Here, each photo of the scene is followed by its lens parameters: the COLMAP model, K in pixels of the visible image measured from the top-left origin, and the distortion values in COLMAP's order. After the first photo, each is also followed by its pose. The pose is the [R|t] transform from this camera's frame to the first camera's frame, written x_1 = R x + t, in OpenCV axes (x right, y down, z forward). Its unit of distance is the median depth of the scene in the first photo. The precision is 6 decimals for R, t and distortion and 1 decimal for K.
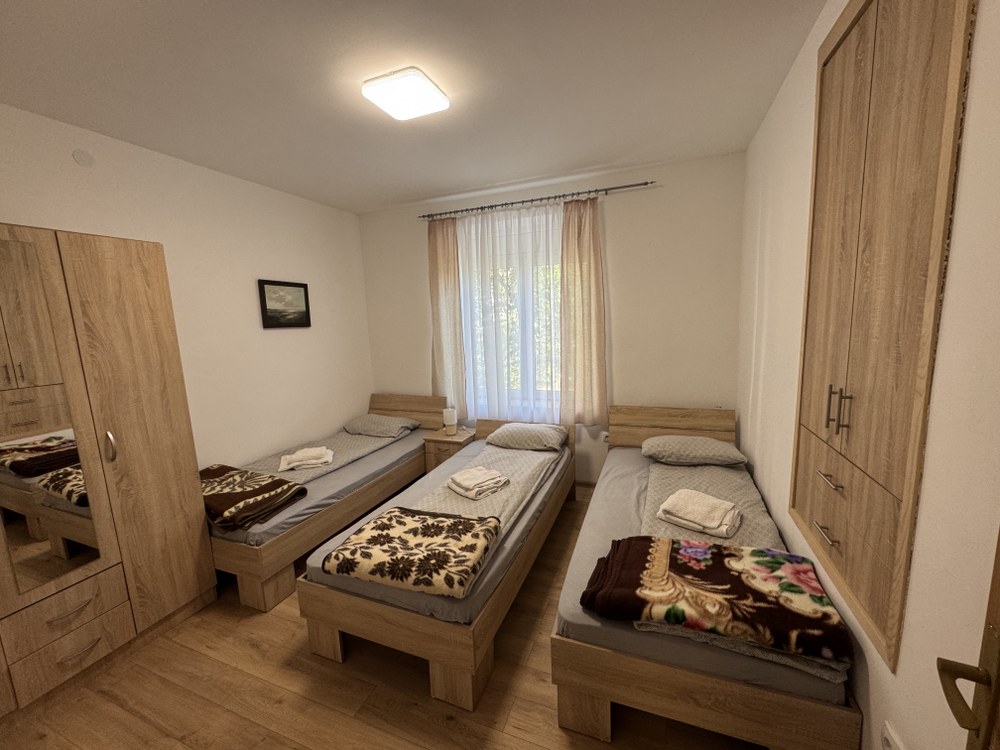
lens RADIAL K [[399.2, 0, 500.0], [0, 399.2, 375.0], [0, 0, 1]] dist [-0.003241, 0.000445]
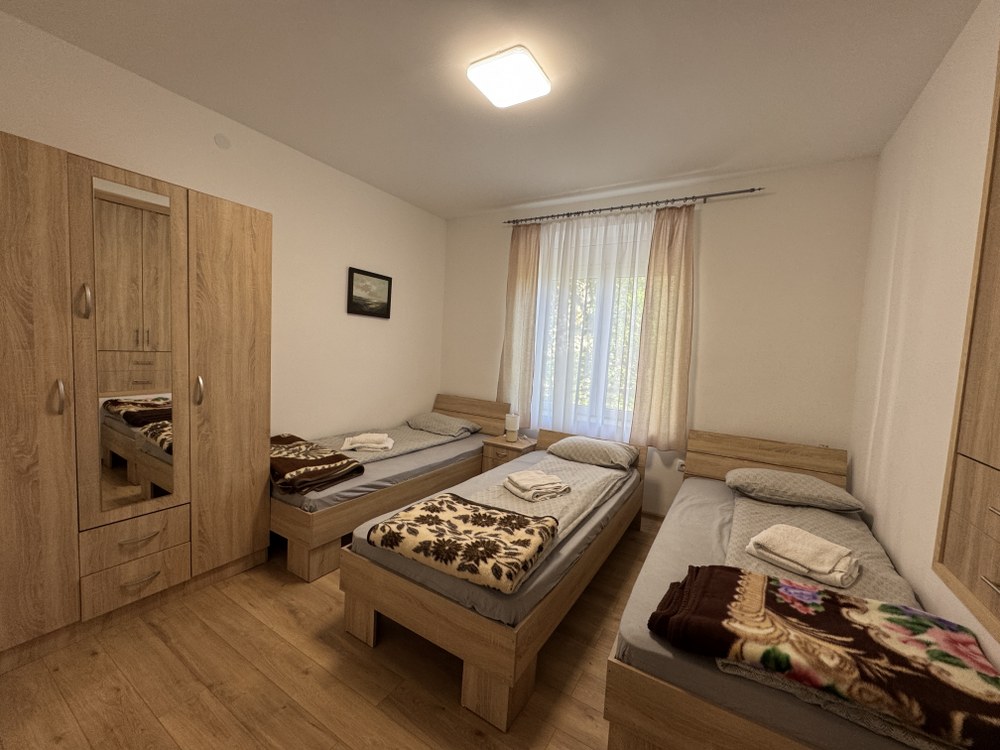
lens RADIAL K [[399.2, 0, 500.0], [0, 399.2, 375.0], [0, 0, 1]] dist [-0.003241, 0.000445]
pose [[0.981104, 0.103530, -0.163450, -0.015548], [-0.115735, 0.991019, -0.066982, 0.109428], [0.155048, 0.084633, 0.984275, 0.065394]]
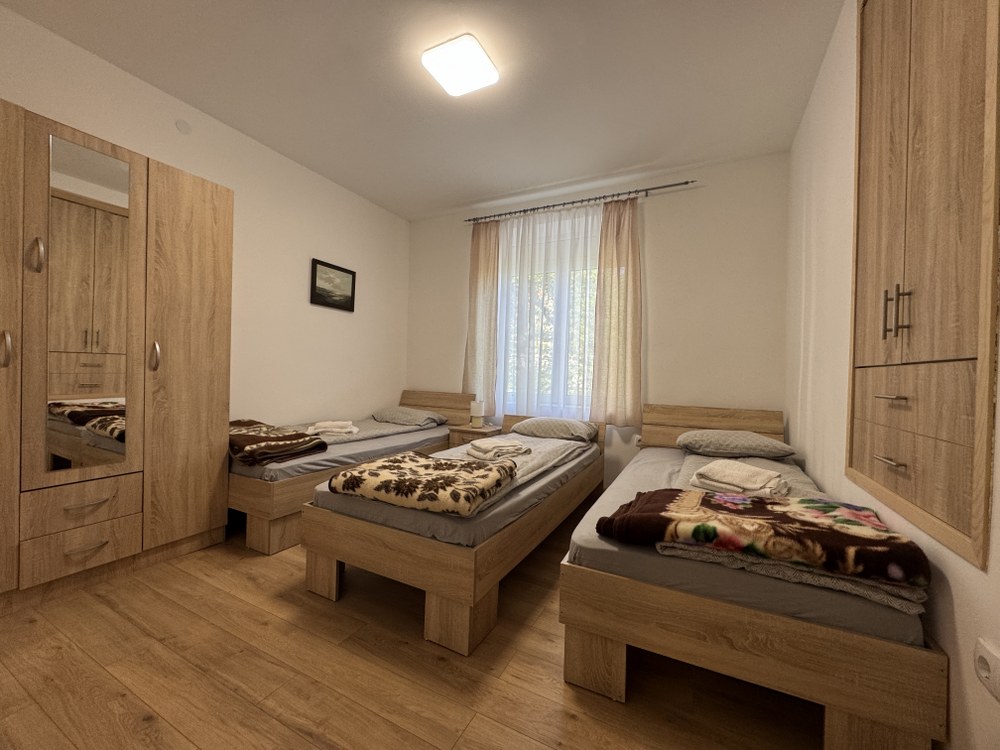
lens RADIAL K [[399.2, 0, 500.0], [0, 399.2, 375.0], [0, 0, 1]] dist [-0.003241, 0.000445]
pose [[0.993007, 0.067171, -0.097079, 0.038423], [-0.080065, 0.987511, -0.135692, 0.280864], [0.086752, 0.142516, 0.985983, 0.037079]]
